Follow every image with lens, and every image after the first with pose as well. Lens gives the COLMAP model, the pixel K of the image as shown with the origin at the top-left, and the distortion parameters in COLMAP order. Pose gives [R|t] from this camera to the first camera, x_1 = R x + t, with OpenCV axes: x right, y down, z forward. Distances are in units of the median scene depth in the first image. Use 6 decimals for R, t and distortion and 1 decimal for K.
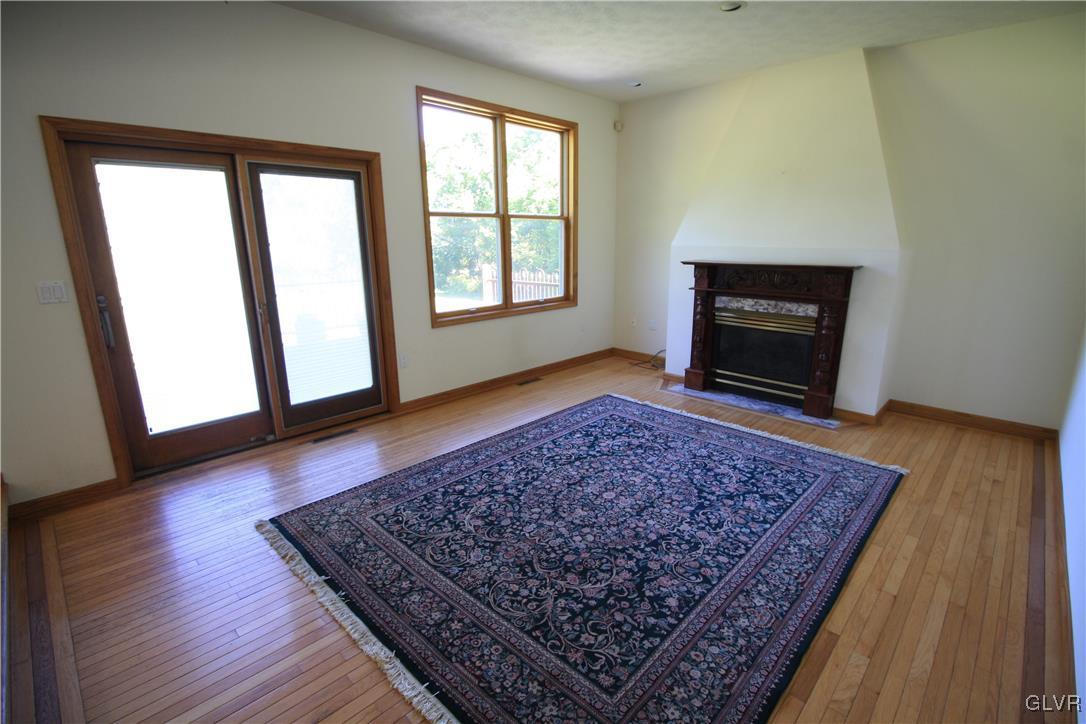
lens RADIAL K [[504.6, 0, 543.0], [0, 504.6, 362.0], [0, 0, 1]] dist [0.004261, -0.015227]
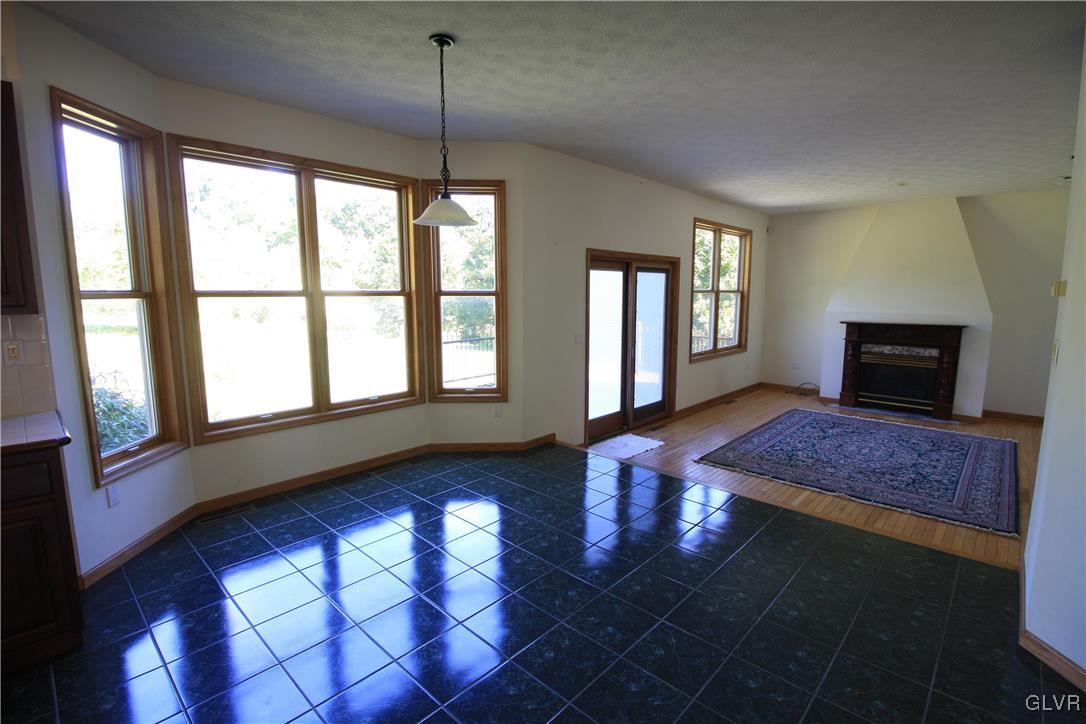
lens RADIAL K [[504.6, 0, 543.0], [0, 504.6, 362.0], [0, 0, 1]] dist [0.004261, -0.015227]
pose [[0.999885, 0.002474, 0.014962, -0.747520], [-0.000860, 0.994265, -0.106944, 0.101458], [-0.015141, 0.106918, 0.994153, -0.575880]]
